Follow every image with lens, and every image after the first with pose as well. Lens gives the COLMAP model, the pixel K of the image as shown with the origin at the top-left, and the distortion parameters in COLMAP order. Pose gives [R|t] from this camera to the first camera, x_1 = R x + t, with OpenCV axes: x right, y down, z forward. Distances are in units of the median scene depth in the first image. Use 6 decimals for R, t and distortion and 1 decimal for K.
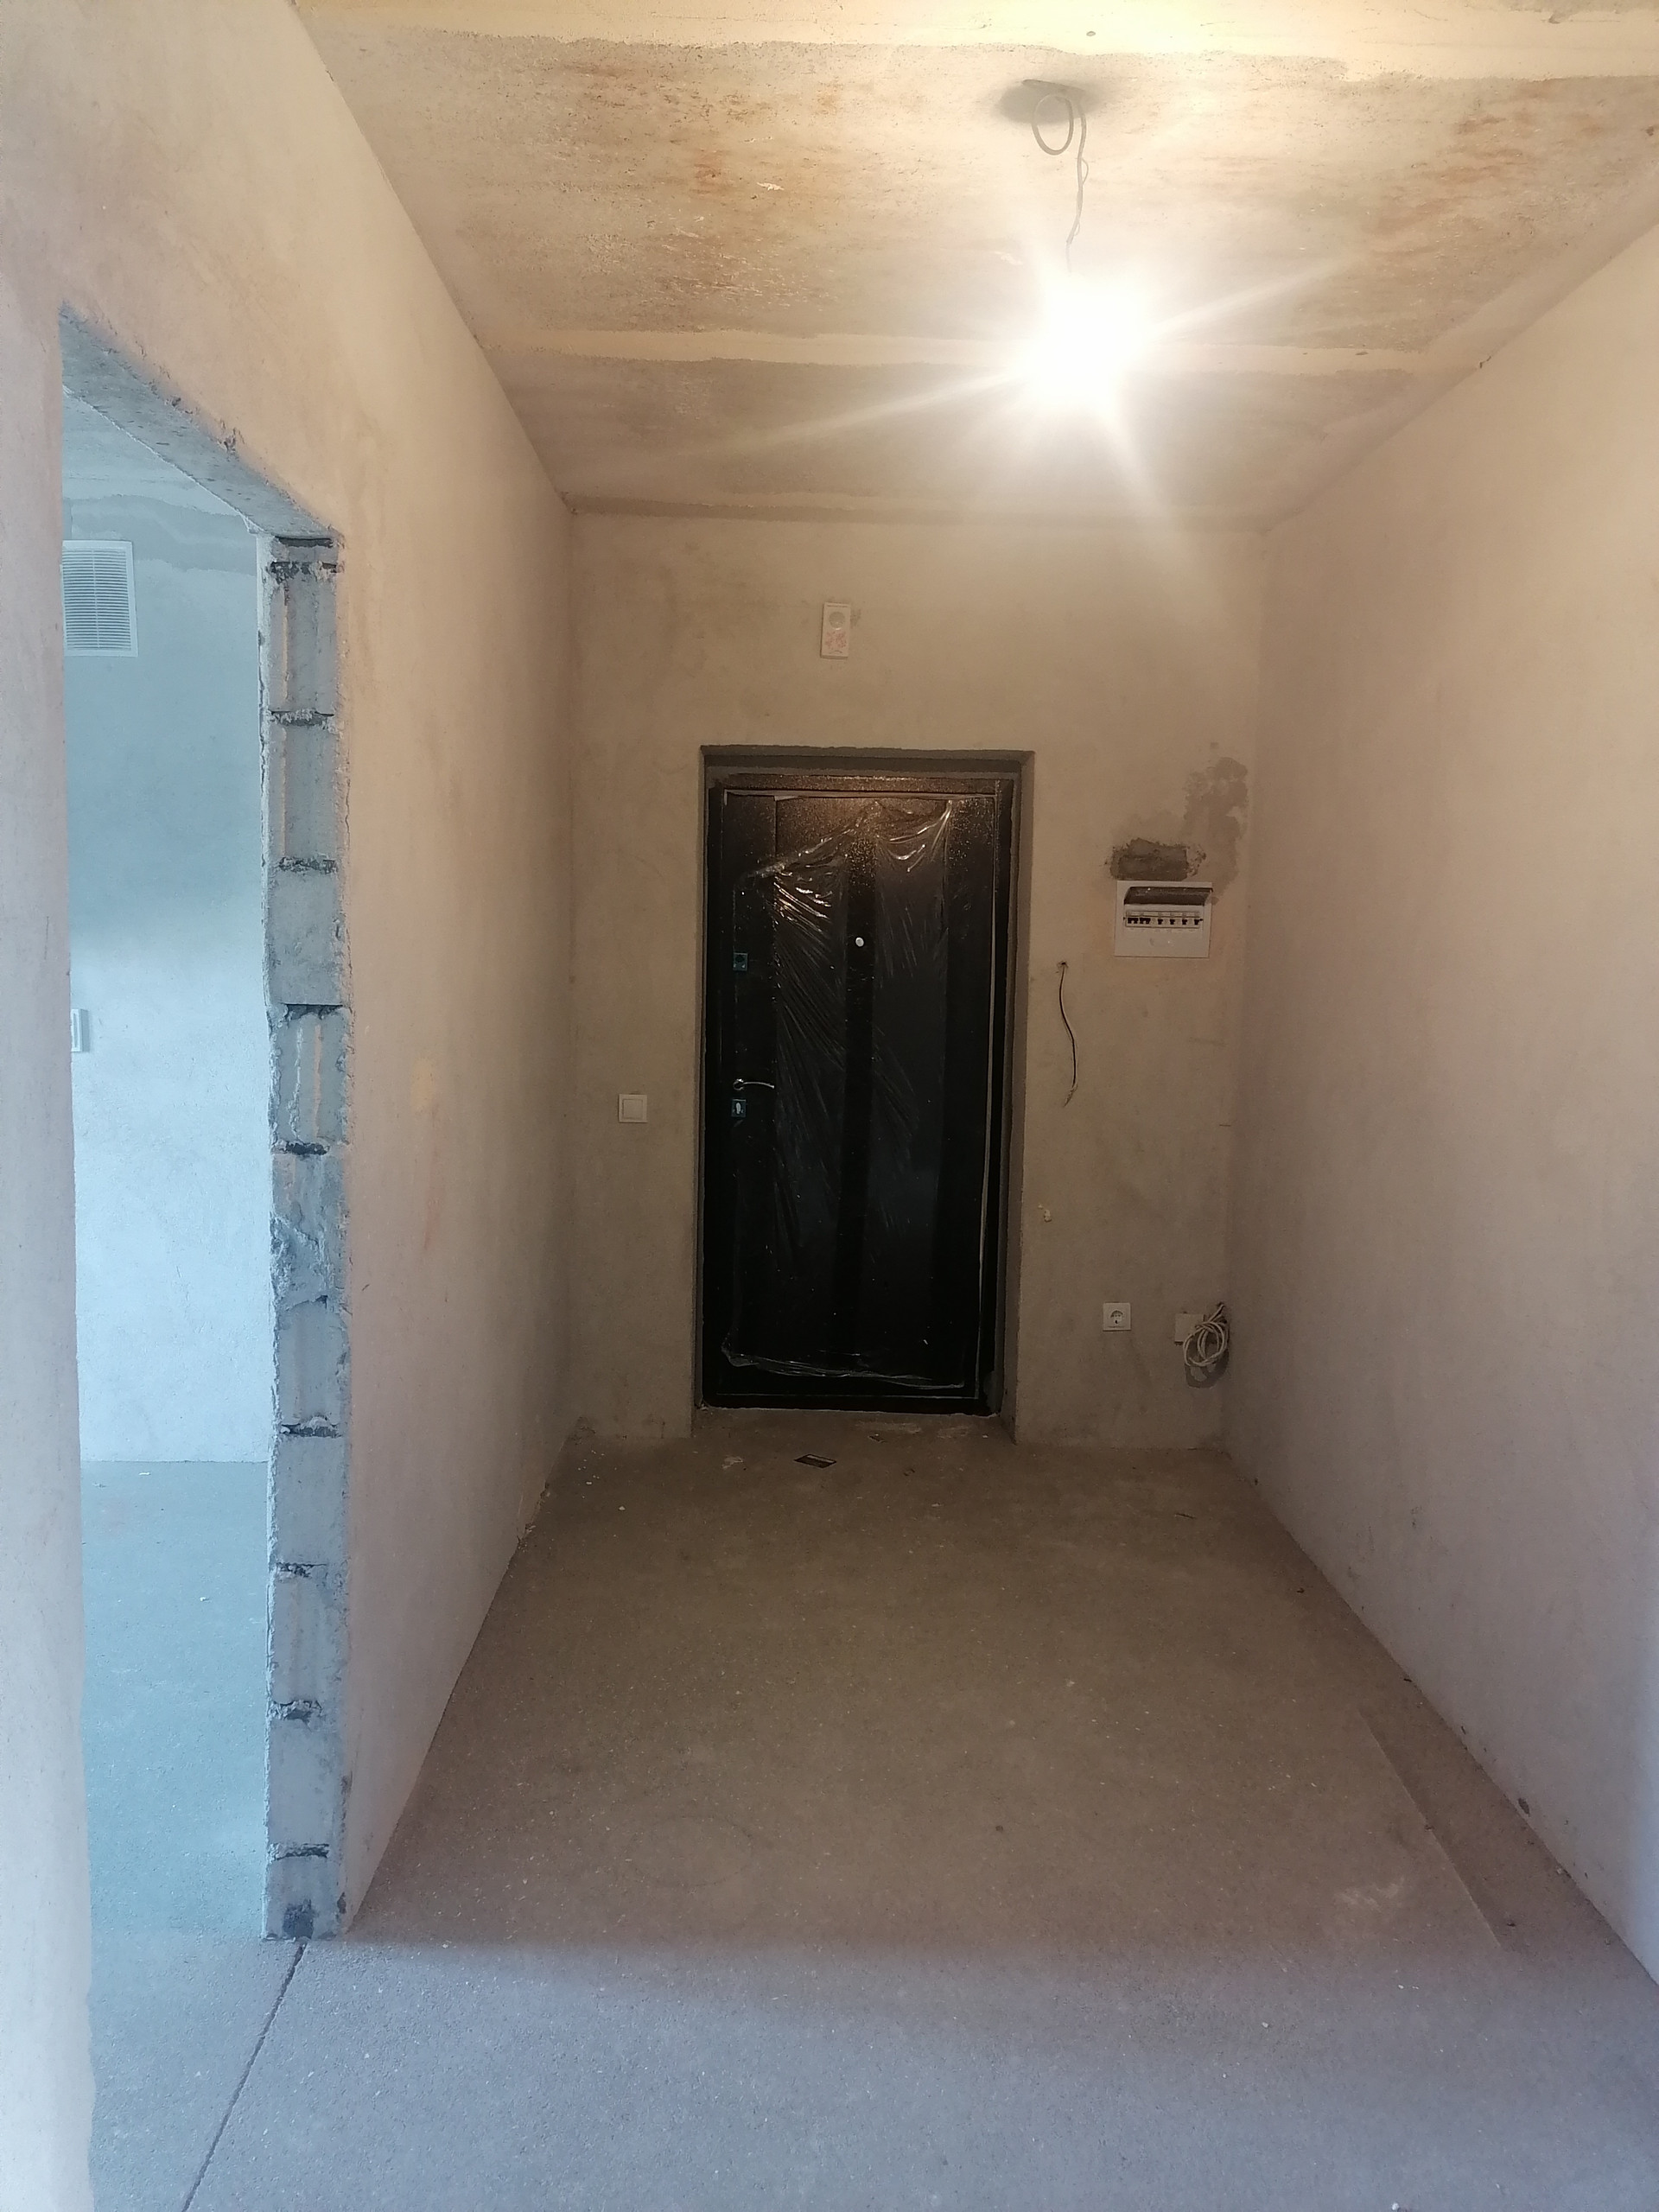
lens RADIAL K [[1716.2, 0, 832.7], [0, 1716.2, 1101.5], [0, 0, 1]] dist [0.047051, -0.032475]
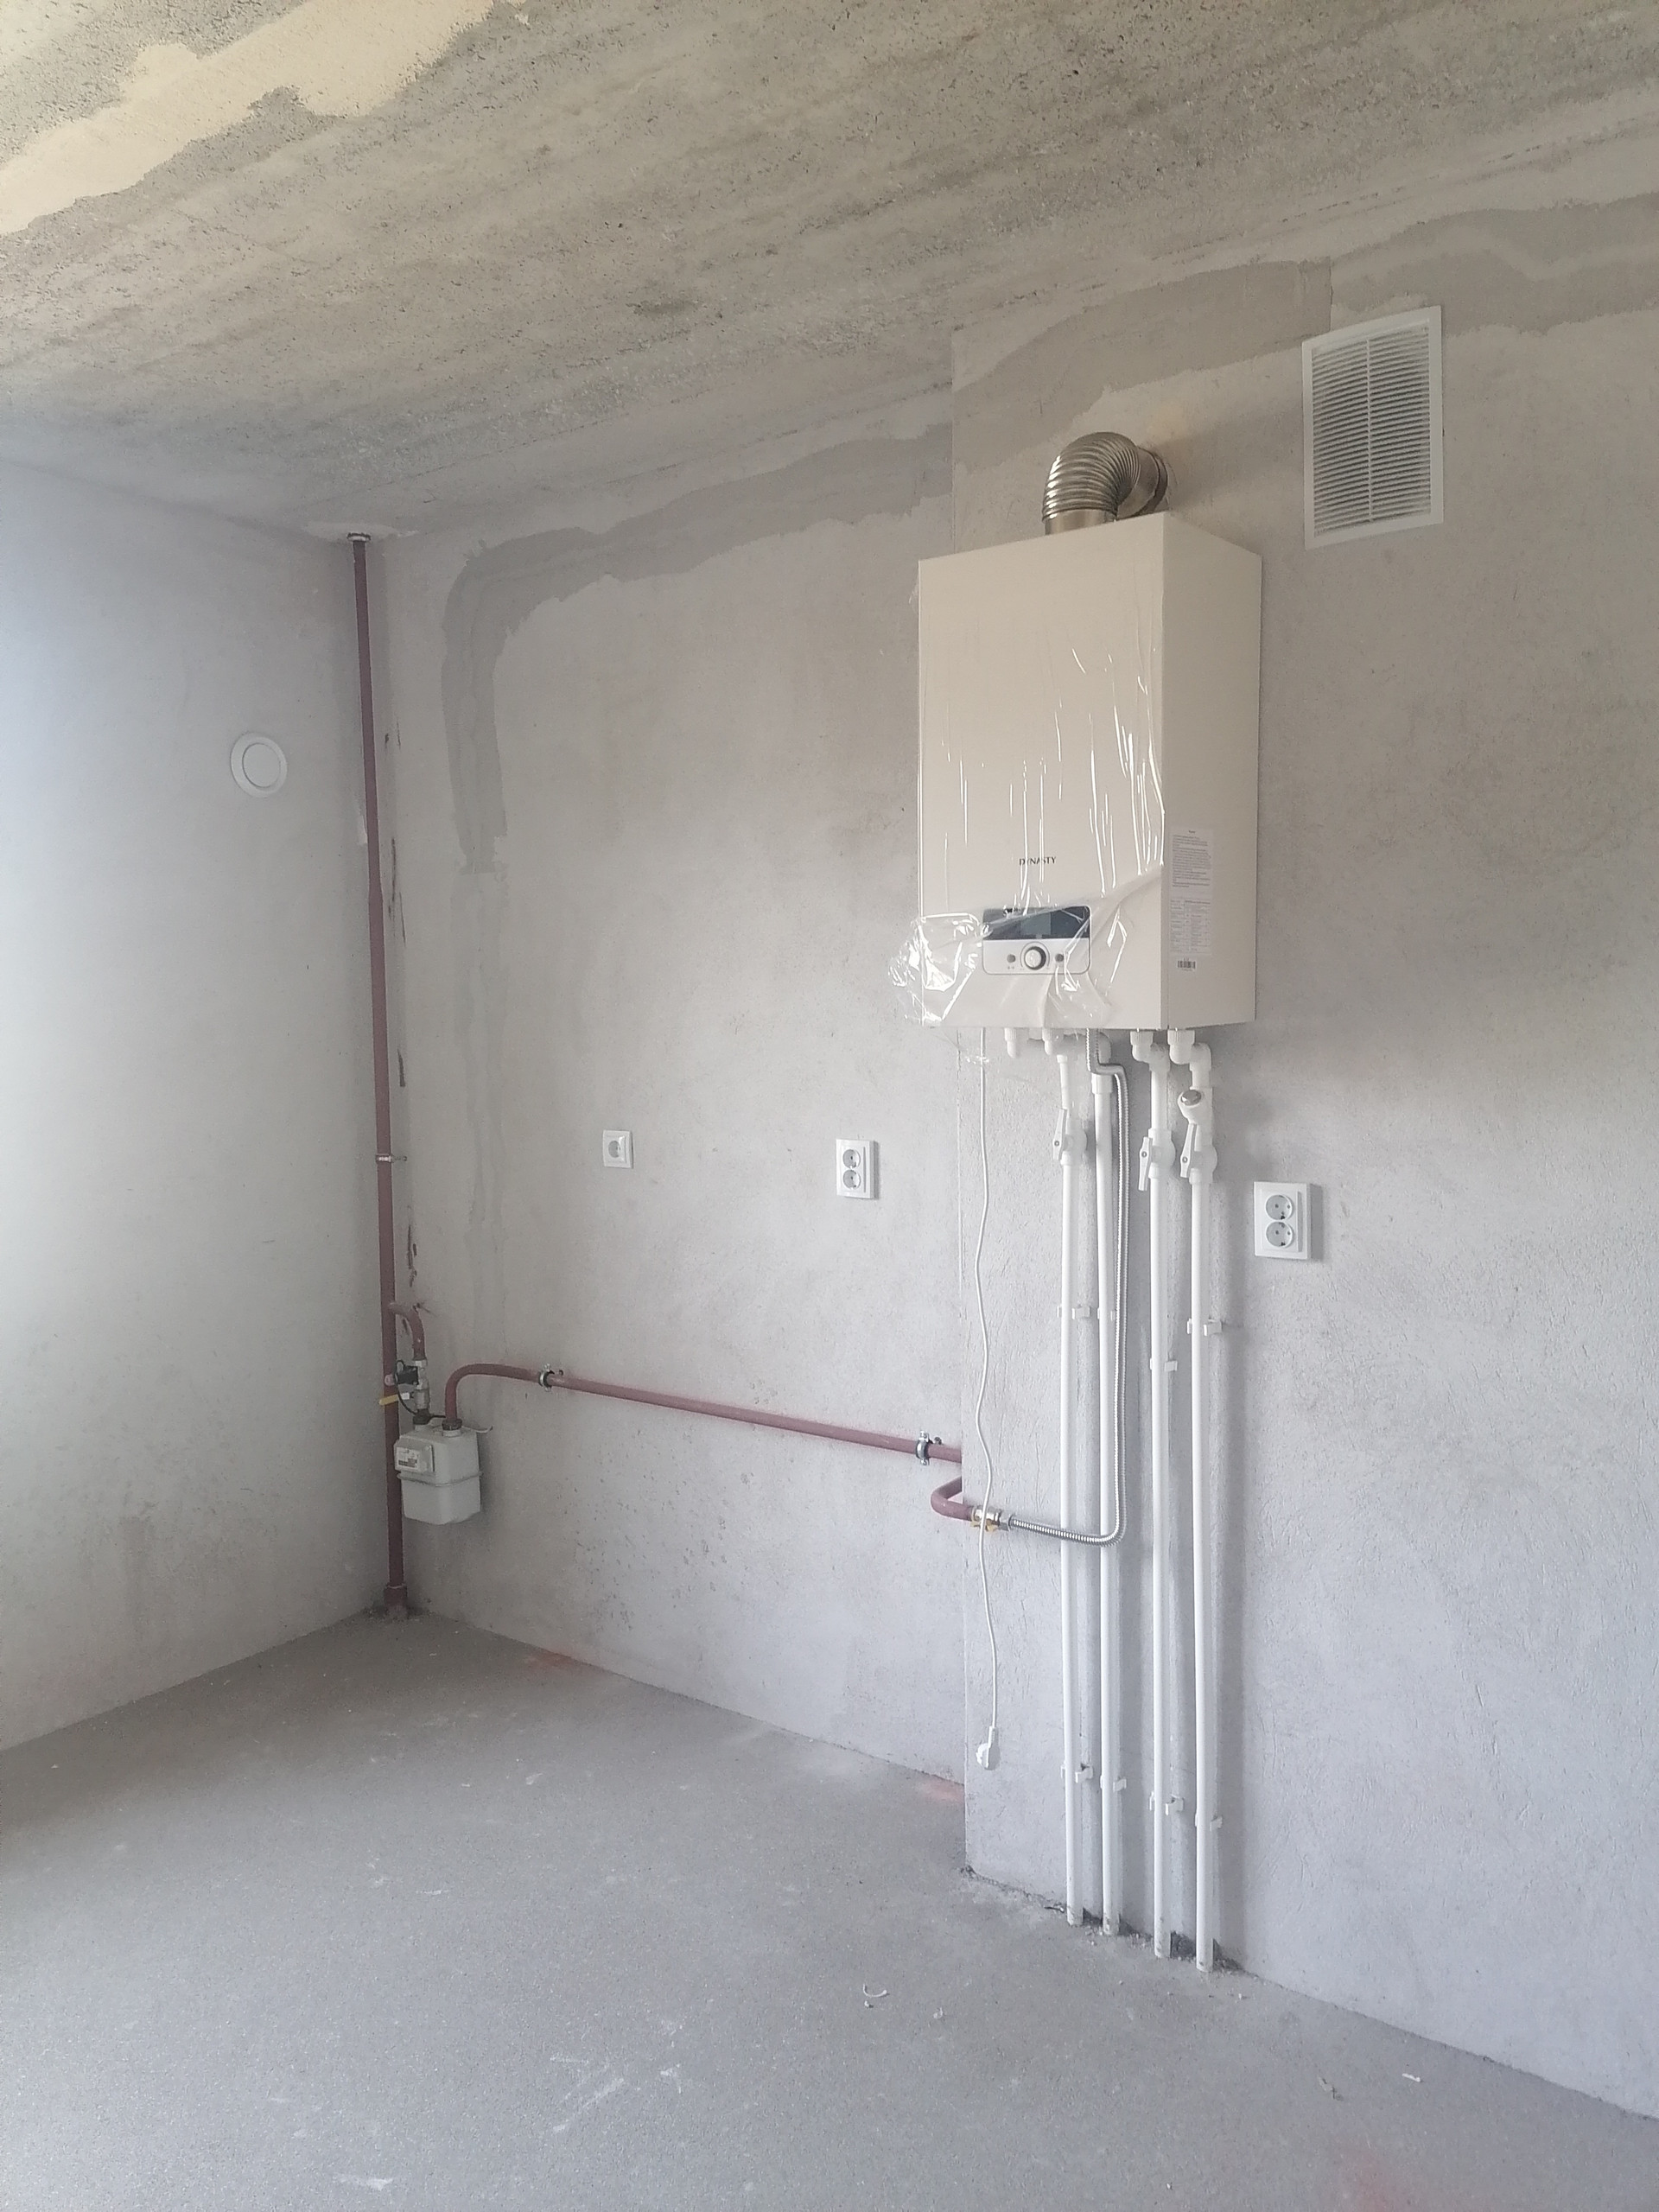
lens RADIAL K [[1716.2, 0, 831.8], [0, 1716.2, 1105.1], [0, 0, 1]] dist [0.047051, -0.032475]
pose [[0.792779, 0.006545, -0.609474, -0.228362], [-0.035423, 0.998747, -0.035352, -0.057131], [0.608479, 0.049616, 0.792017, 0.484320]]
